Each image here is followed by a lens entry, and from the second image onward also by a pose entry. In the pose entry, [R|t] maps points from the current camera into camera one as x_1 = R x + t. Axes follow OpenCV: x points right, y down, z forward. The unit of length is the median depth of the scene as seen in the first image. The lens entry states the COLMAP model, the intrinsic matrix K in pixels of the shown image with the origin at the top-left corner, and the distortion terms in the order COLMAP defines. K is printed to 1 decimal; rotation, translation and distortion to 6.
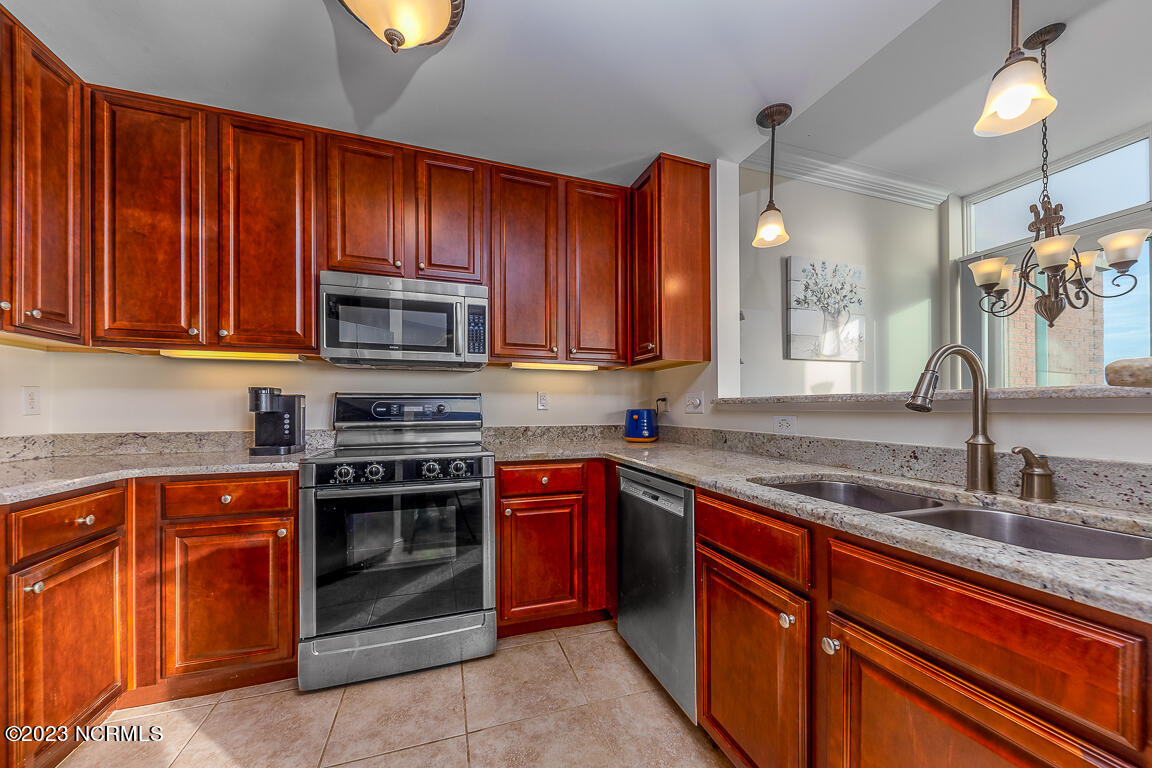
lens RADIAL K [[372.1, 0, 571.1], [0, 372.1, 410.3], [0, 0, 1]] dist [0.005816, -0.003835]
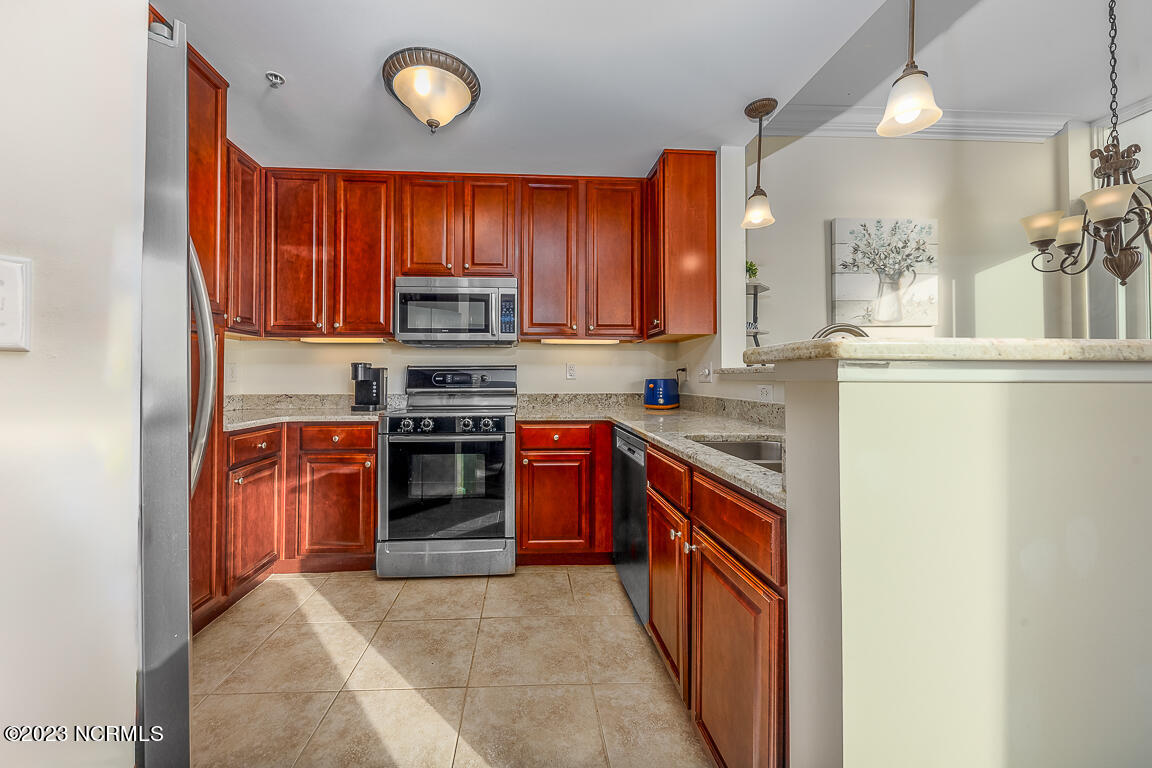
lens RADIAL K [[413.0, 0, 573.8], [0, 413.0, 374.4], [0, 0, 1]] dist [0.000949, -0.002875]
pose [[0.969513, -0.001514, -0.245034, 0.319594], [-0.002288, 0.999881, -0.015232, 0.004109], [0.245028, 0.015328, 0.969395, -0.293097]]
